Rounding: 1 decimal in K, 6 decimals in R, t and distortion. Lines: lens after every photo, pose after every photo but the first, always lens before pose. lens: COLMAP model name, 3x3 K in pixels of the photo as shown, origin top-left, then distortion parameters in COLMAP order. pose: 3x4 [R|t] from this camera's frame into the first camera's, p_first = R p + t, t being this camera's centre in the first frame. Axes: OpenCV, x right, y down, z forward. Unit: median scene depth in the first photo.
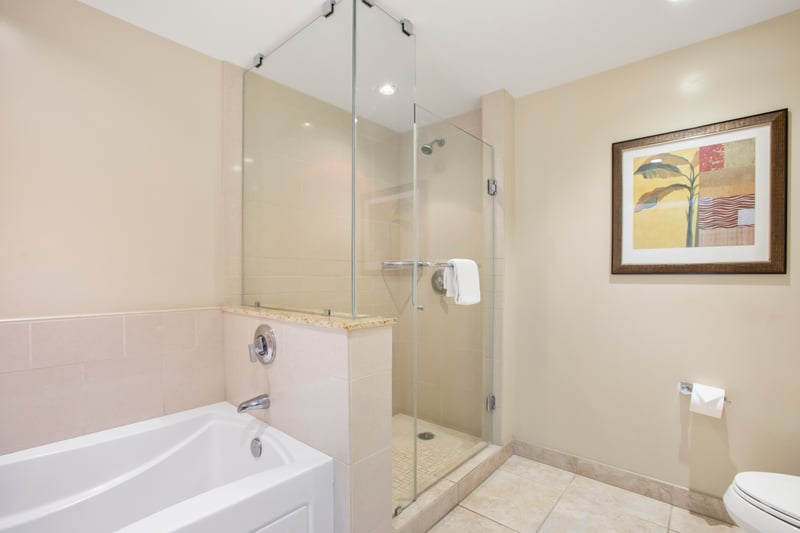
lens RADIAL K [[364.2, 0, 417.3], [0, 364.2, 282.1], [0, 0, 1]] dist [-0.026674, 0.002517]
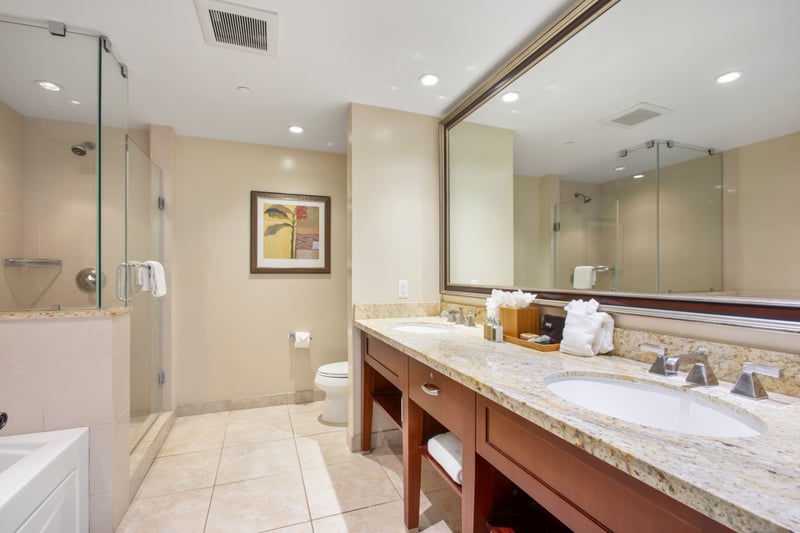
lens RADIAL K [[364.2, 0, 394.9], [0, 364.2, 273.1], [0, 0, 1]] dist [-0.026674, 0.002517]
pose [[0.491937, 0.003880, 0.870622, -0.580127], [0.016853, 0.999760, -0.013978, 0.009922], [-0.870468, 0.021549, 0.491754, -0.355861]]
